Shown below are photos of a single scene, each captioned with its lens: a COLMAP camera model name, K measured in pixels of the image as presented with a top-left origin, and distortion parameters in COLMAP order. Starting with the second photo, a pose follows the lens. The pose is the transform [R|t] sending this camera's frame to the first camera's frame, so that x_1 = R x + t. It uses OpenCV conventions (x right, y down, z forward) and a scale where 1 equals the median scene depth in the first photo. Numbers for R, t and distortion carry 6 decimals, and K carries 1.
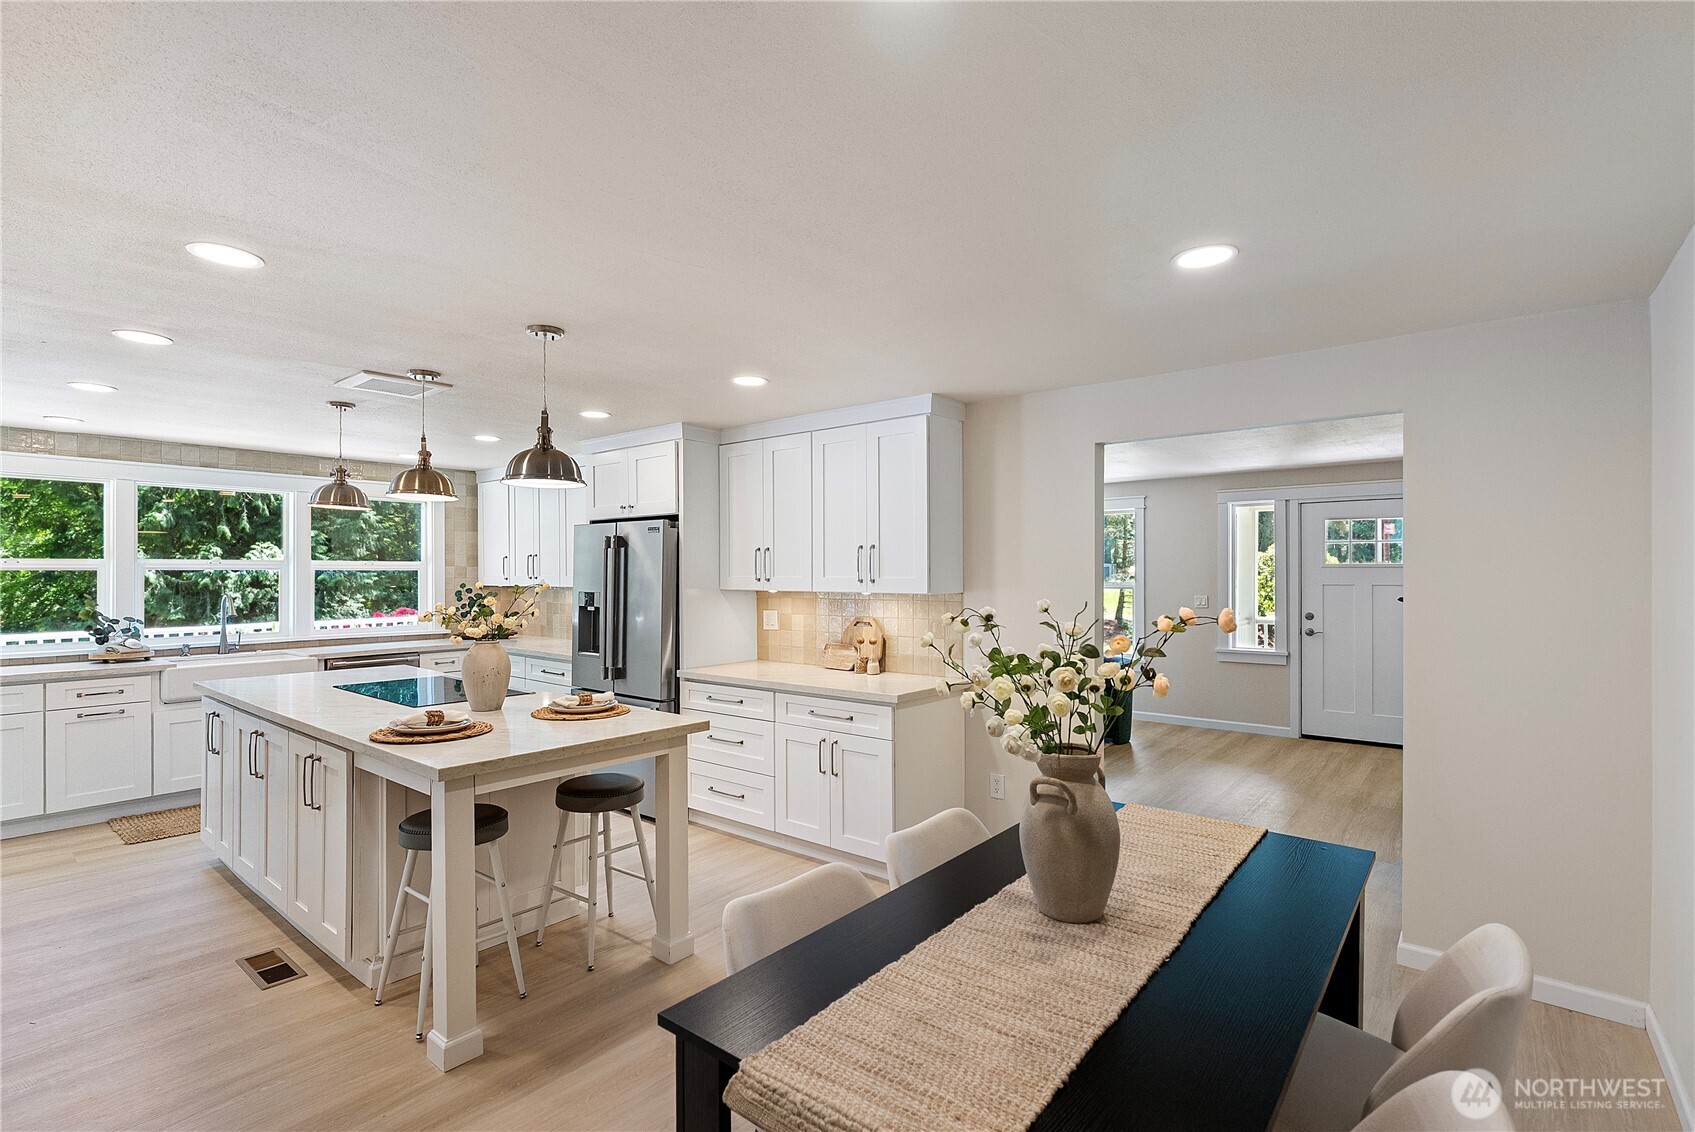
lens RADIAL K [[779.5, 0, 850.7], [0, 779.5, 569.1], [0, 0, 1]] dist [-0.004558, 0.000146]
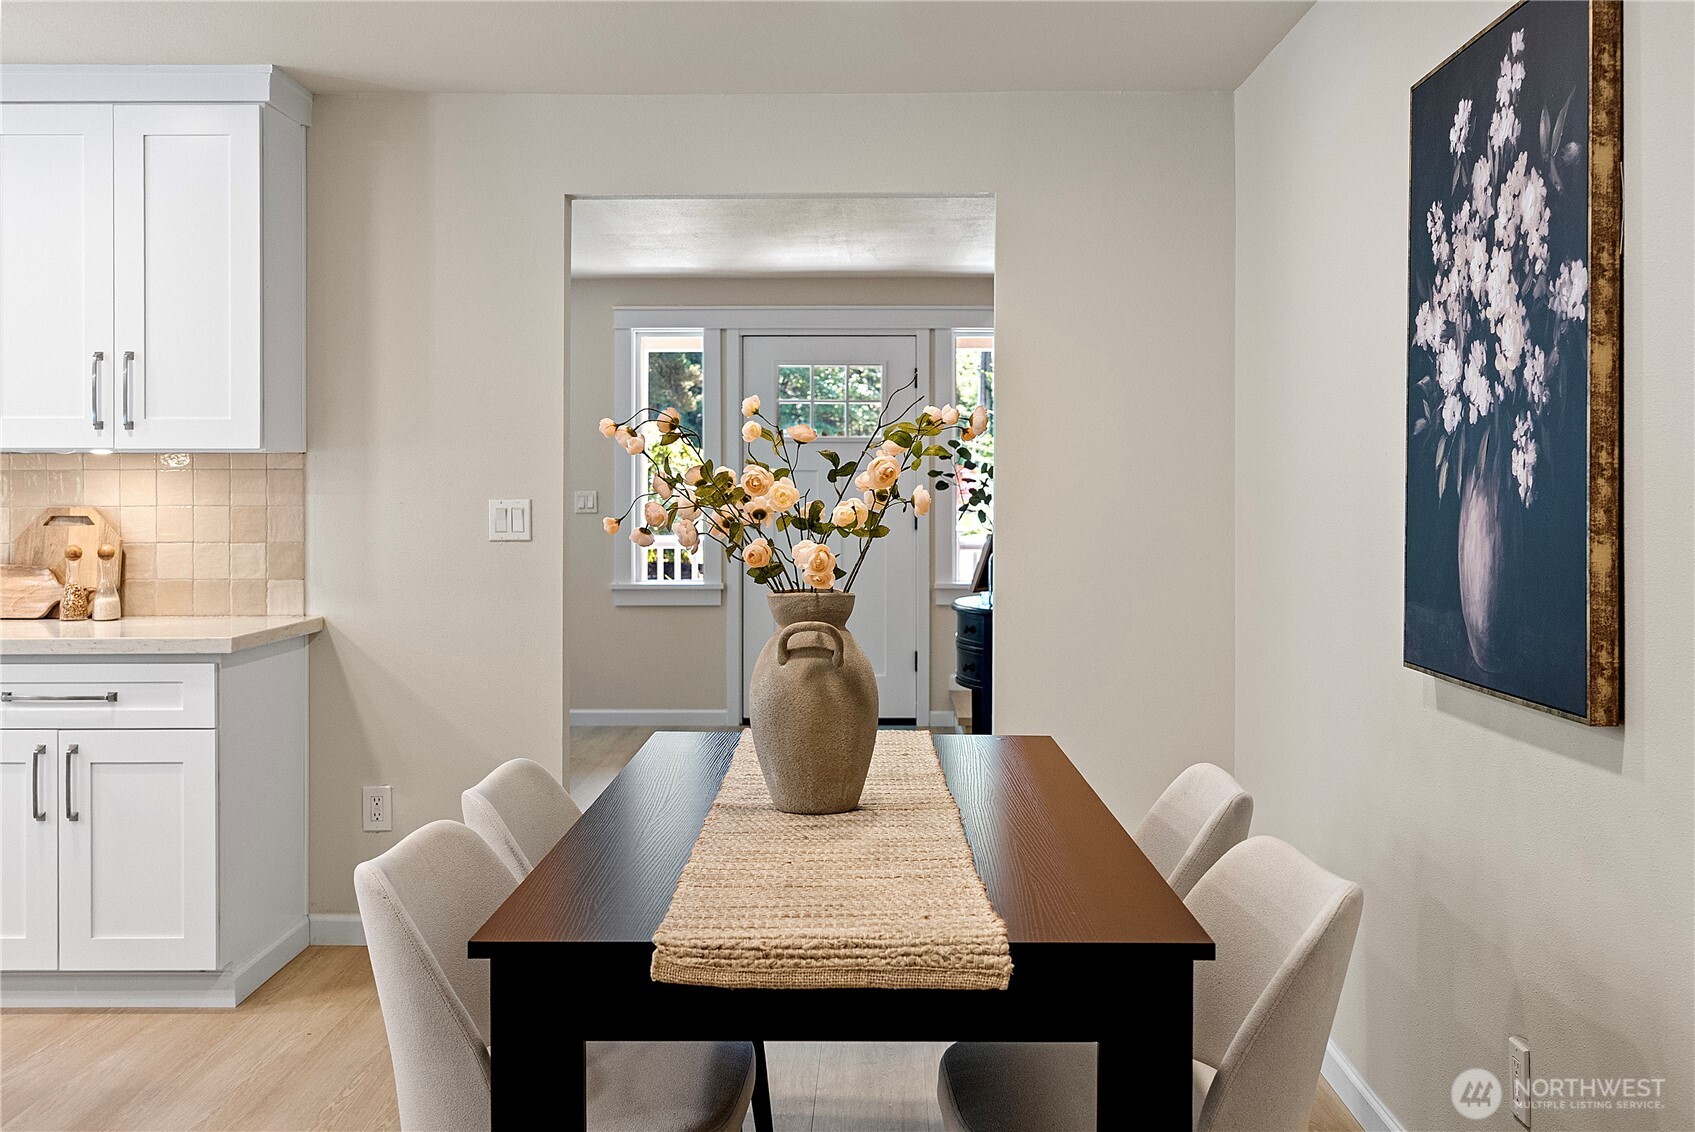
lens RADIAL K [[1636.8, 0, 838.2], [0, 1636.8, 469.7], [0, 0, 1]] dist [0.009930, 0.000000]
pose [[0.793036, 0.007010, 0.609134, -0.217920], [-0.005181, 0.999975, -0.004761, 0.040406], [-0.609153, 0.000620, 0.793053, -0.085264]]
